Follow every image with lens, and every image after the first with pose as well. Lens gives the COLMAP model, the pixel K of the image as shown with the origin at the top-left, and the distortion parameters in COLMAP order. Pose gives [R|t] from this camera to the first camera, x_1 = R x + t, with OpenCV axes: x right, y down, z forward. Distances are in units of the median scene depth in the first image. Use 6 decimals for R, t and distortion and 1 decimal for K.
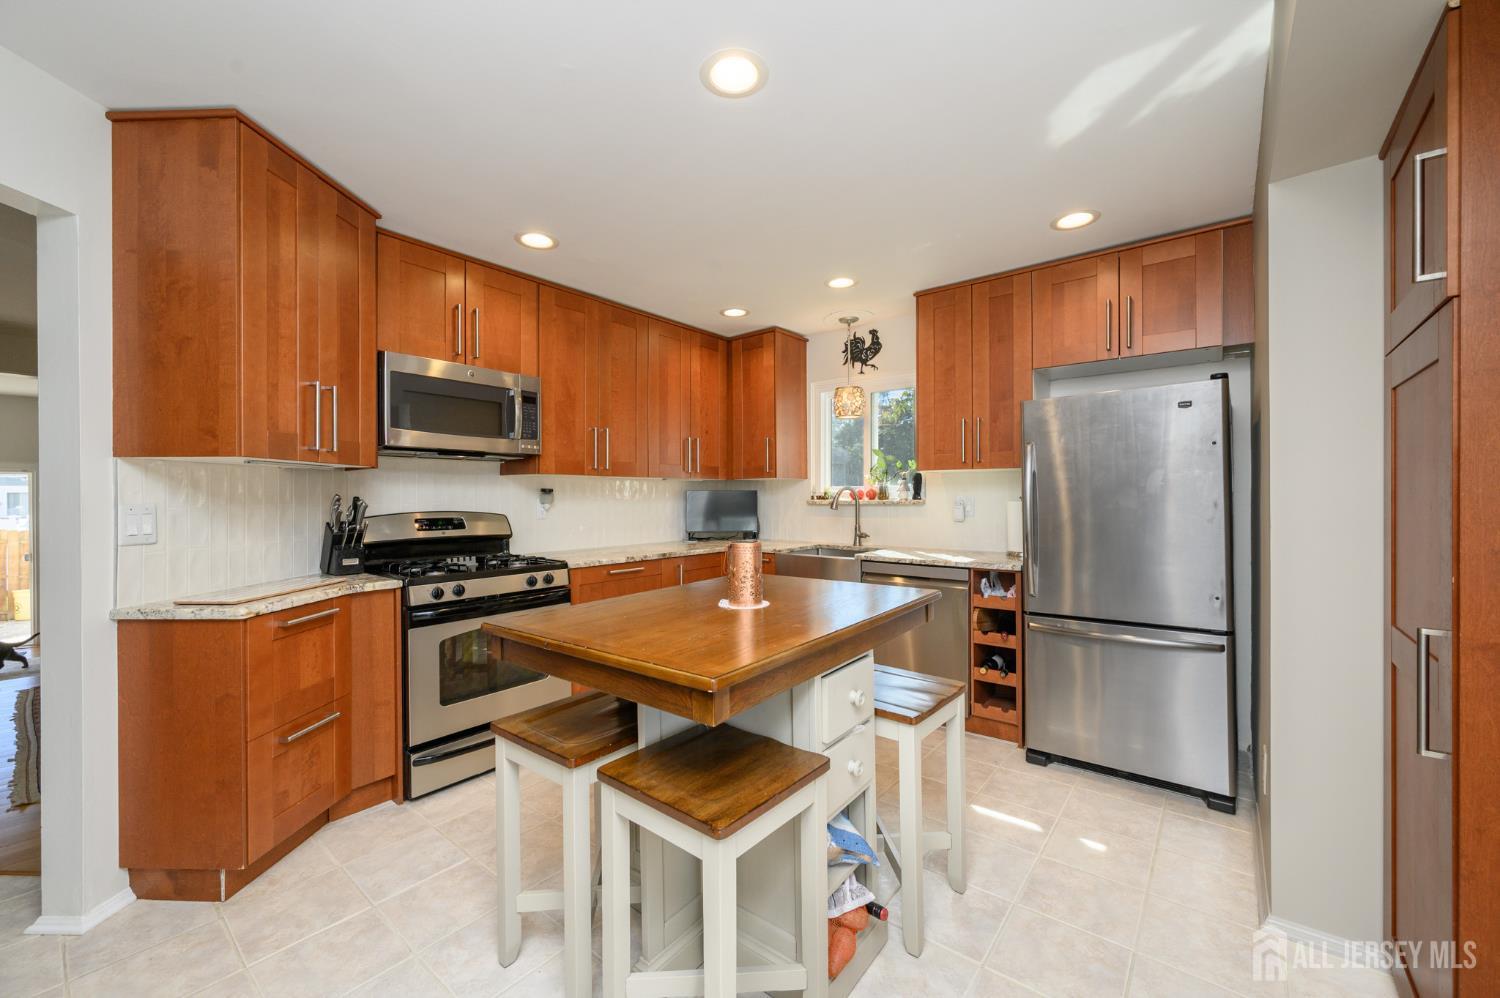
lens RADIAL K [[589.3, 0, 750.0], [0, 589.3, 499.0], [0, 0, 1]] dist [0.000611, 0.000027]
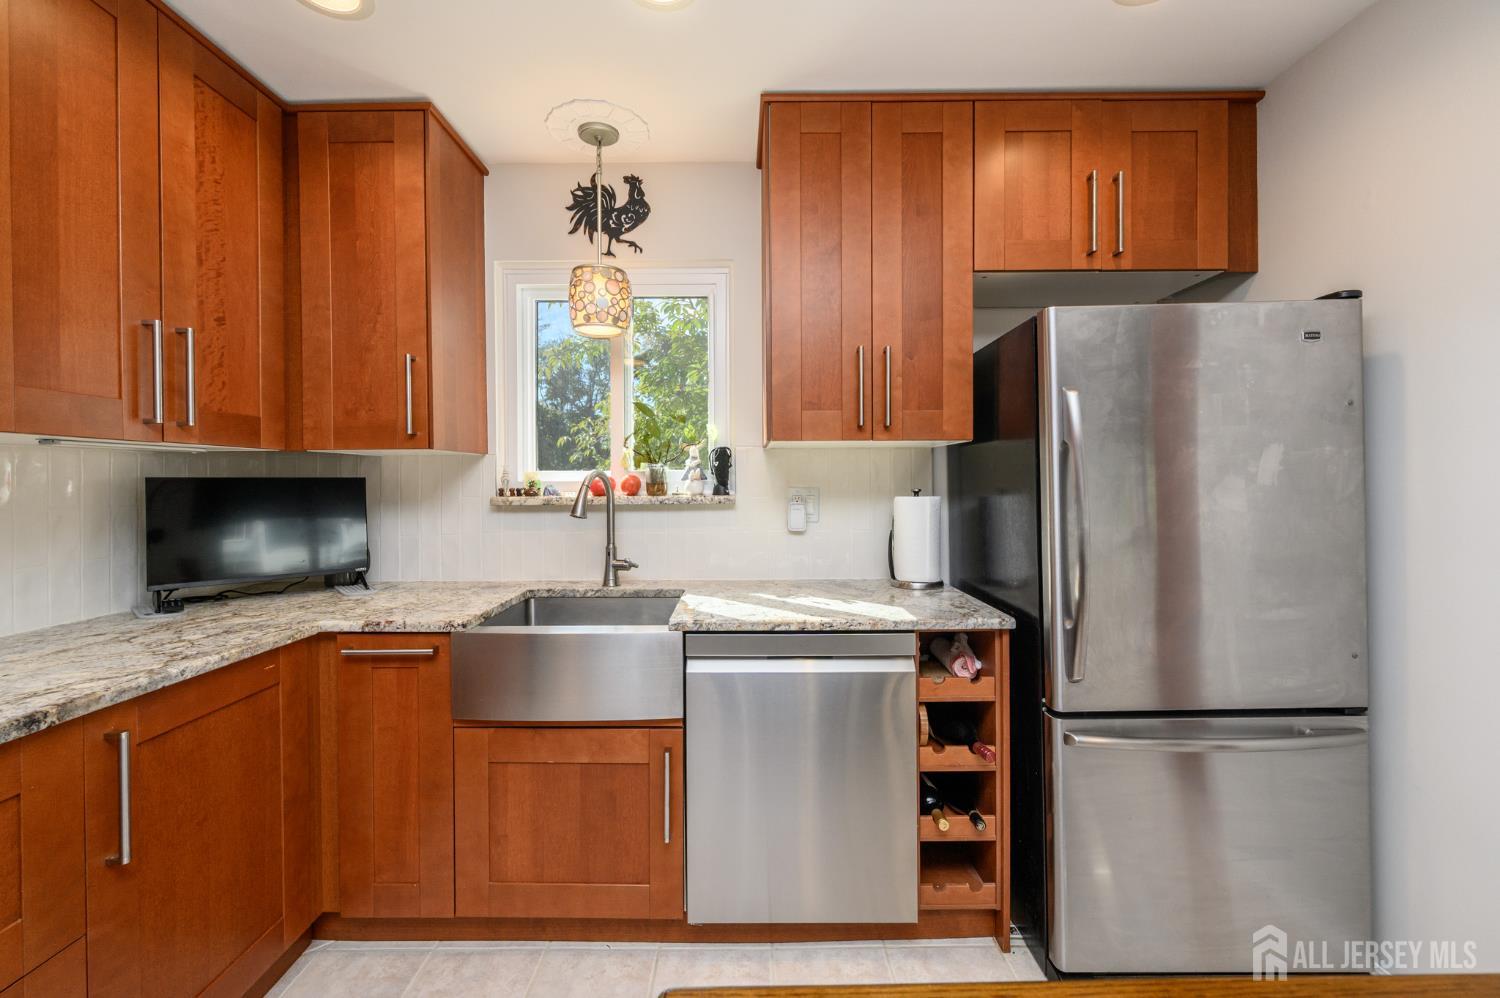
lens RADIAL K [[609.7, 0, 745.1], [0, 609.7, 487.9], [0, 0, 1]] dist [-0.000420, -0.000018]
pose [[0.782105, -0.007857, 0.623097, -0.058507], [0.006745, 0.999969, 0.004142, -0.007757], [-0.623110, 0.000963, 0.782134, 0.527757]]
